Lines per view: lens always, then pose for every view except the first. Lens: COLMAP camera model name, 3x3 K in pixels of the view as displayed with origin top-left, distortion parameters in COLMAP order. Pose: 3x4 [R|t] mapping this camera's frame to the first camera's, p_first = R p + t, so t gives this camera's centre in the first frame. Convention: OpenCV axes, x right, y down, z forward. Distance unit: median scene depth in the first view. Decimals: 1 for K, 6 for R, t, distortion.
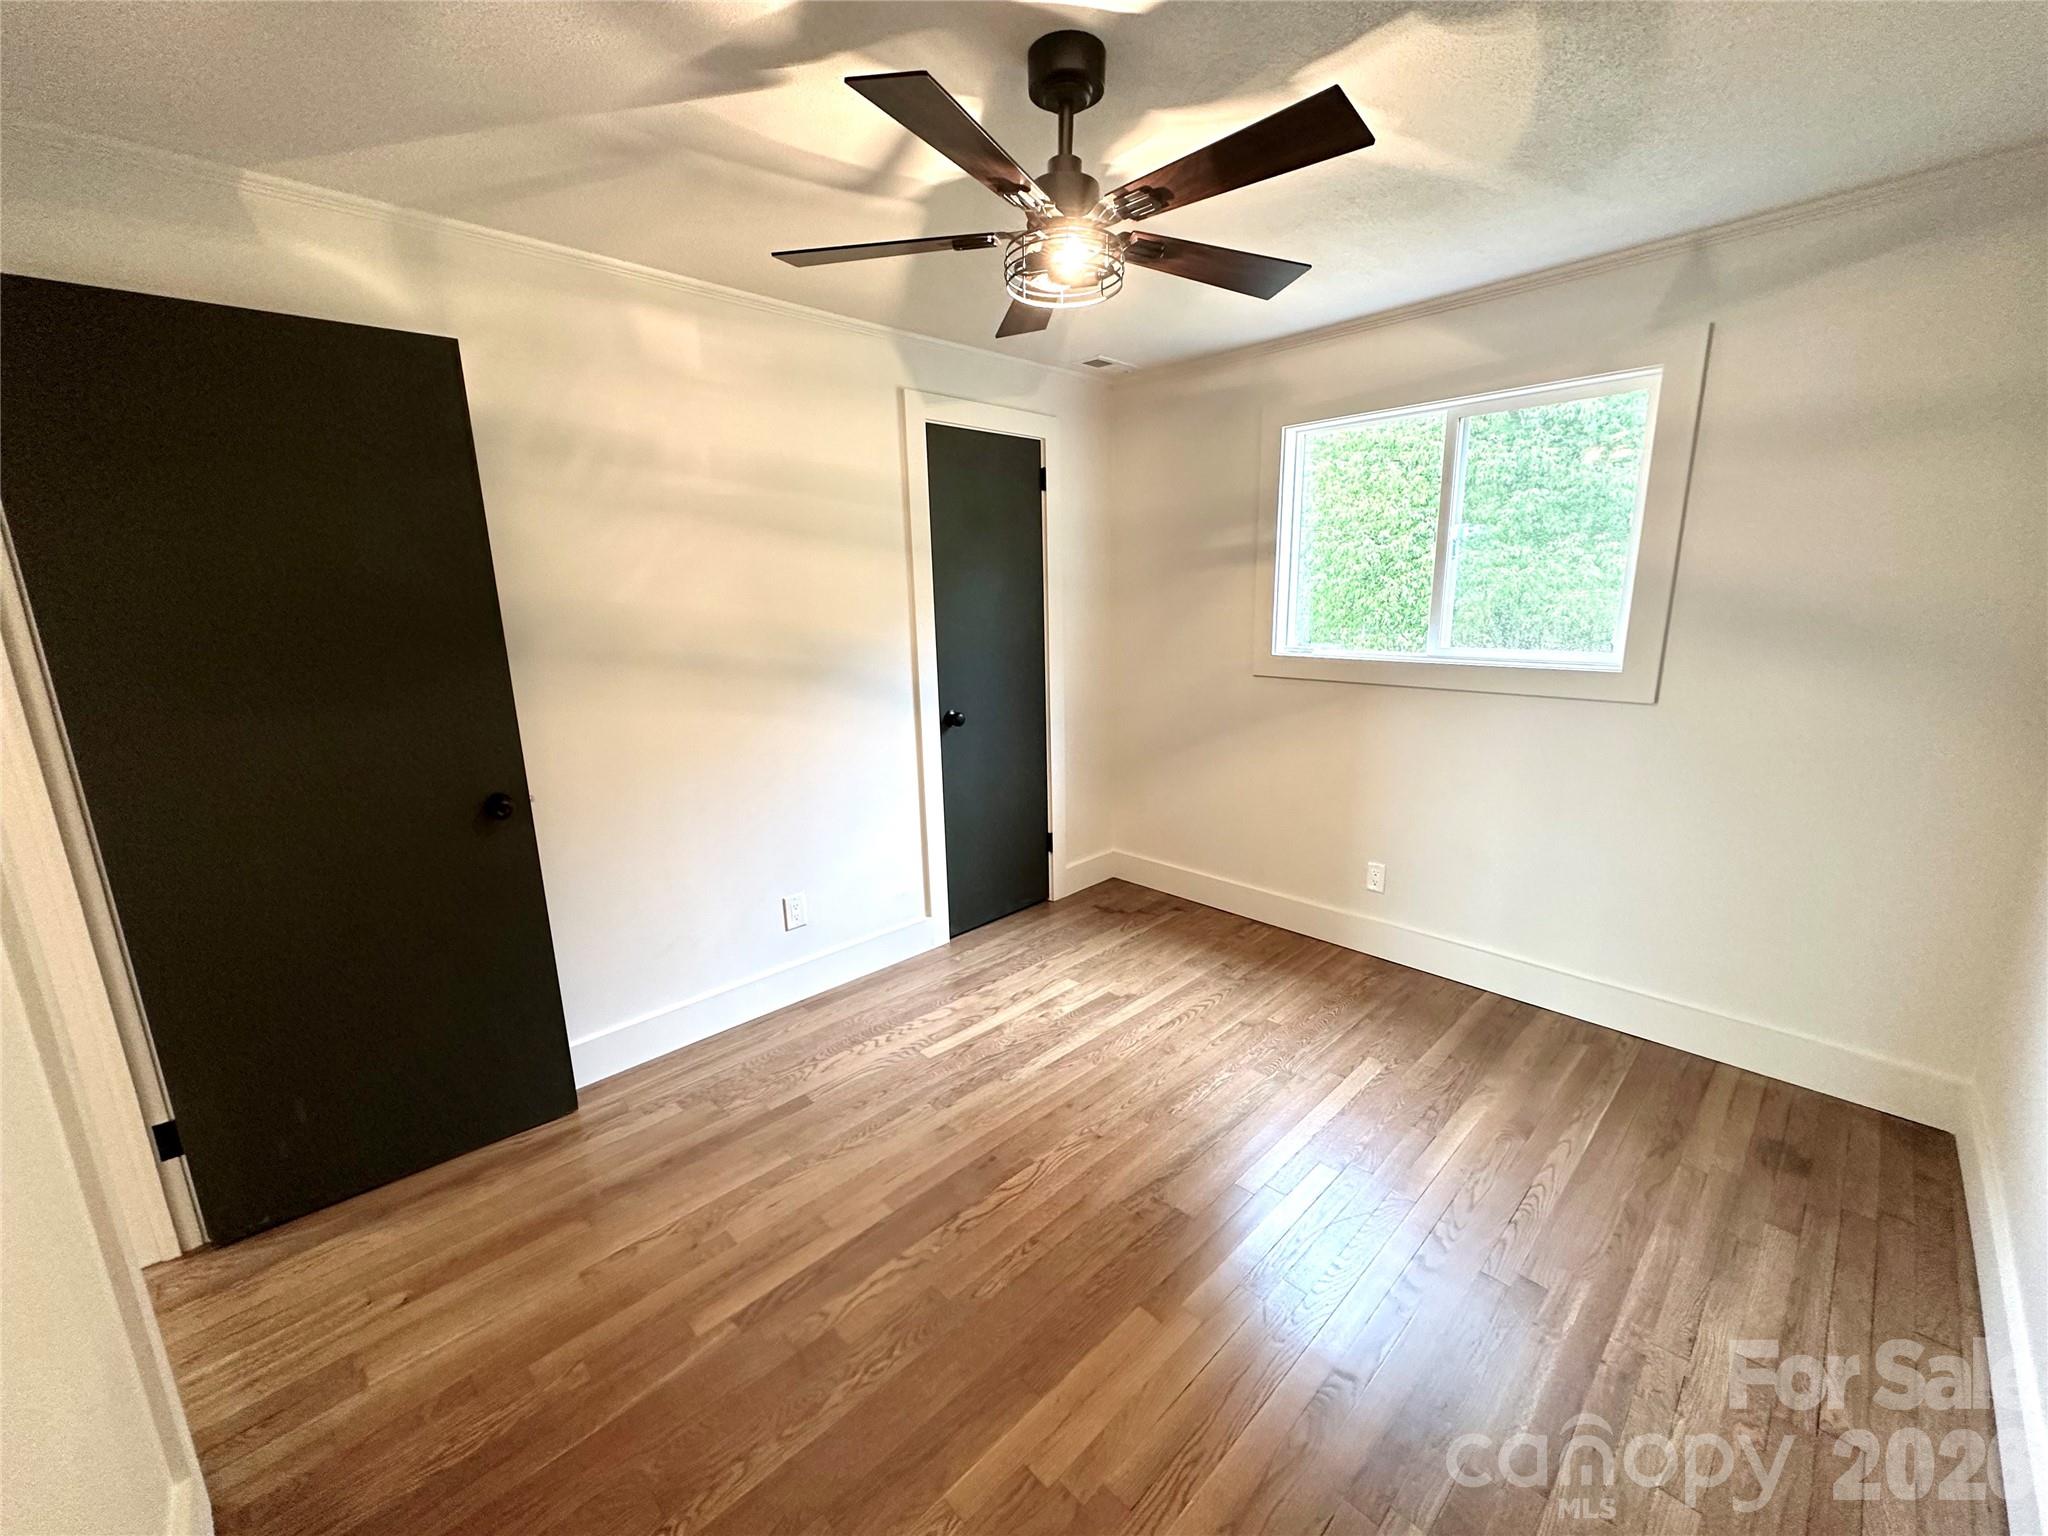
lens RADIAL K [[824.0, 0, 1025.3], [0, 824.0, 770.9], [0, 0, 1]] dist [0.001297, 0.000079]
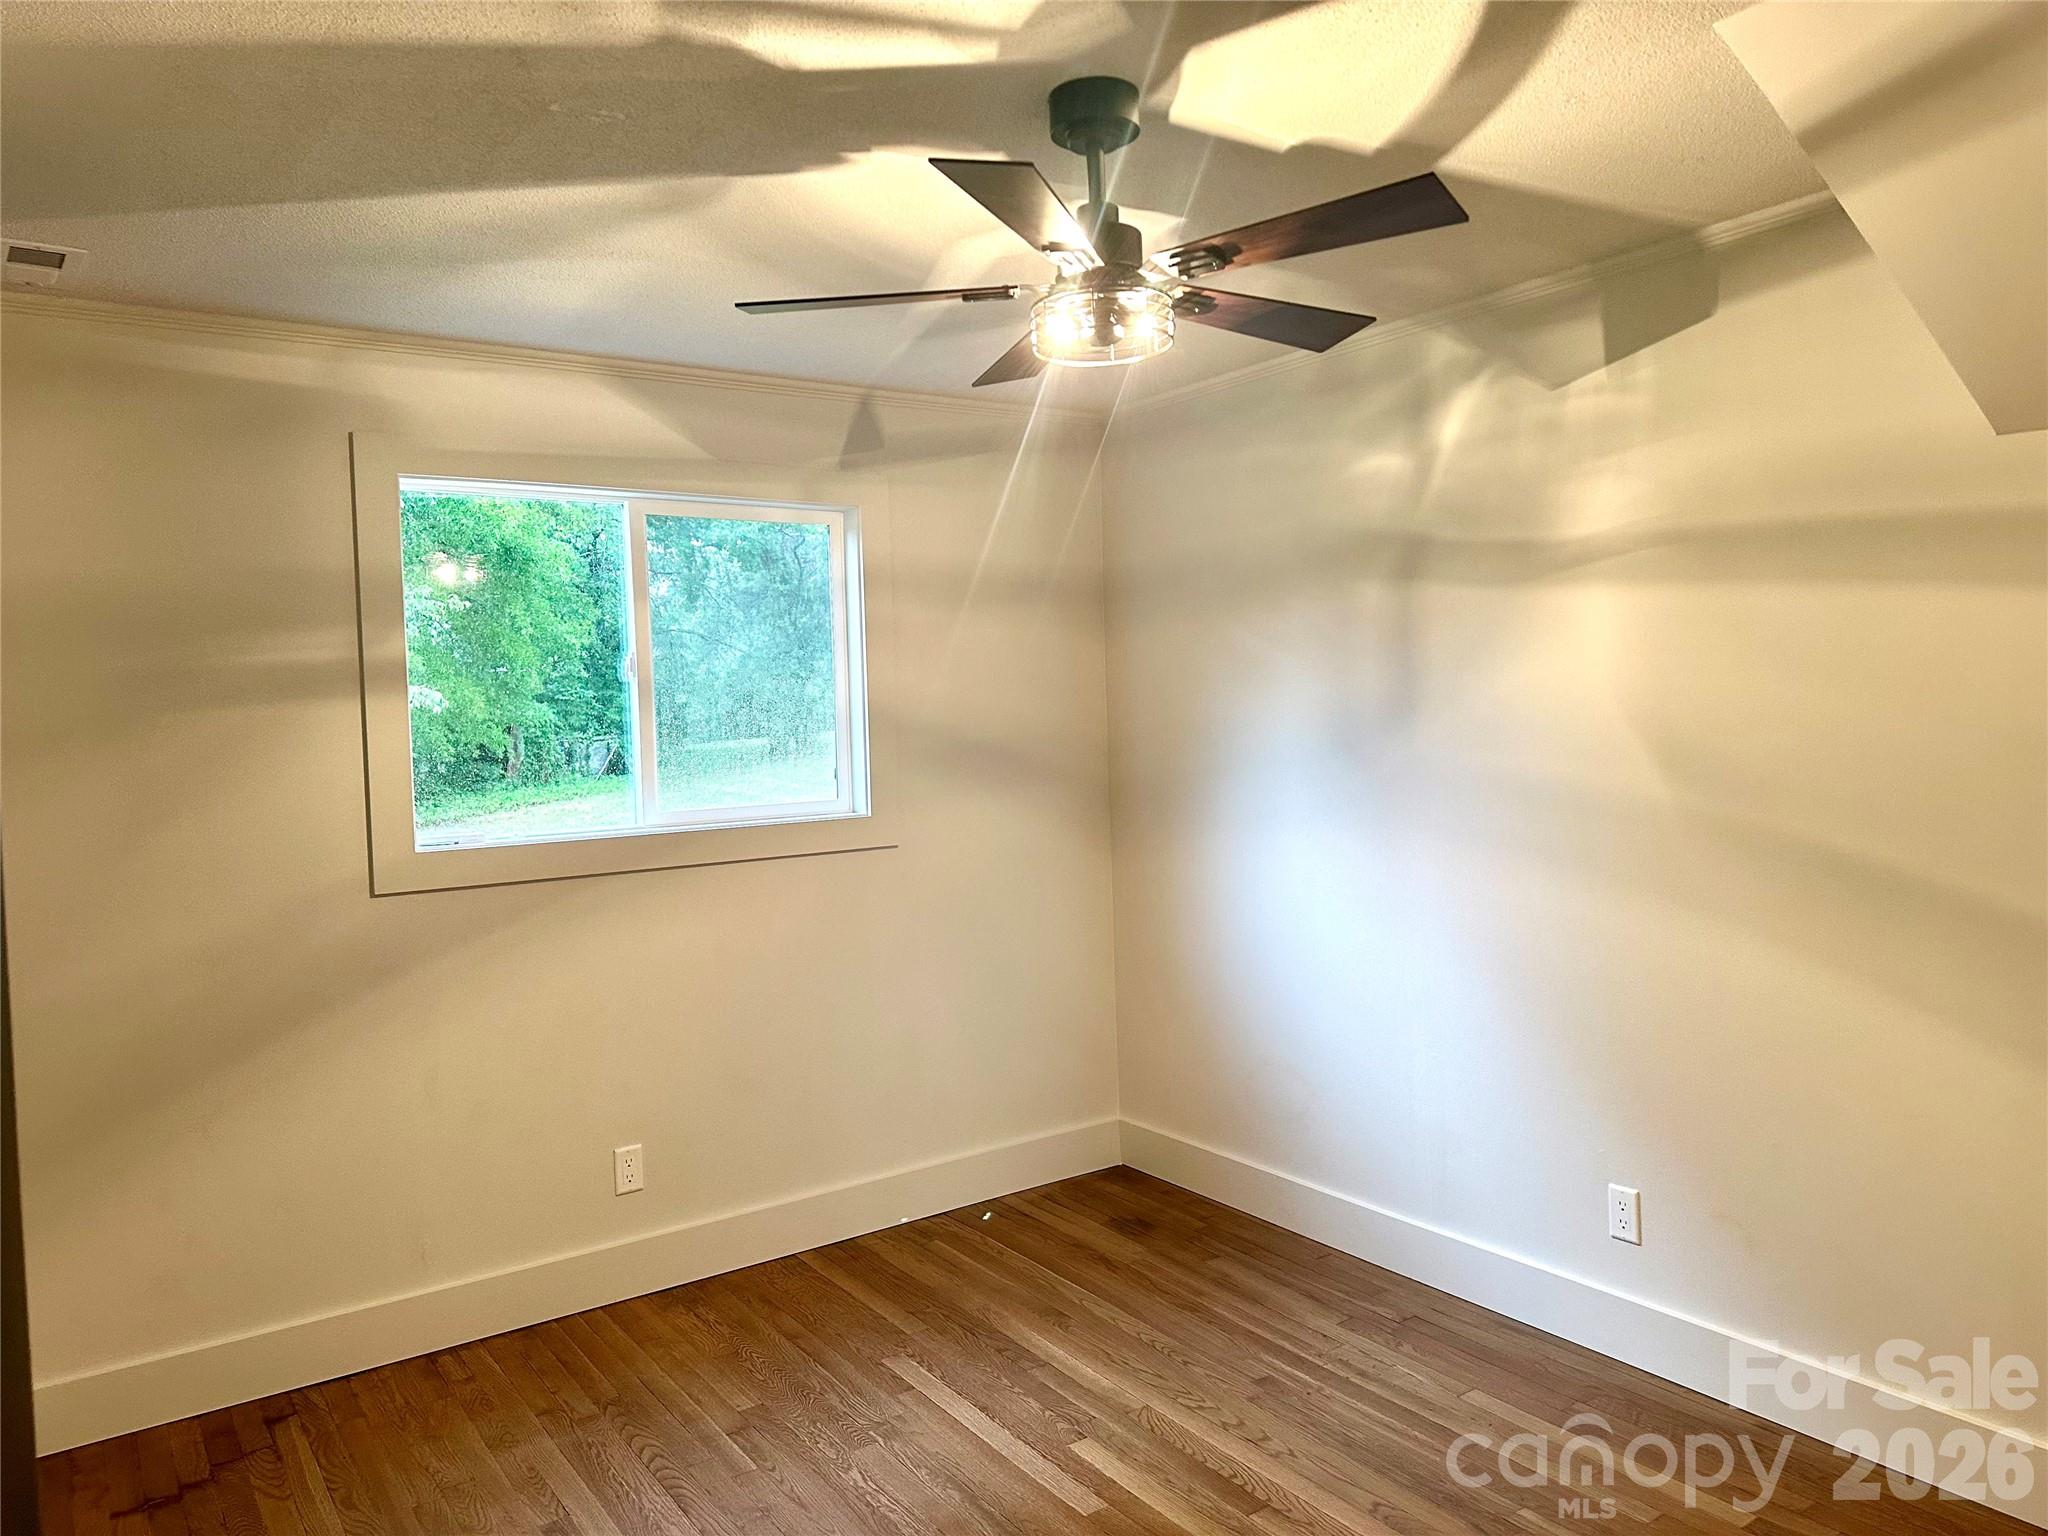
lens RADIAL K [[1428.7, 0, 1029.4], [0, 1428.7, 762.2], [0, 0, 1]] dist [0.072902, -0.092555]
pose [[0.165219, -0.023656, 0.985973, -0.810024], [0.250088, 0.968043, -0.018681, -0.104504], [-0.954022, 0.249666, 0.165855, 0.550857]]
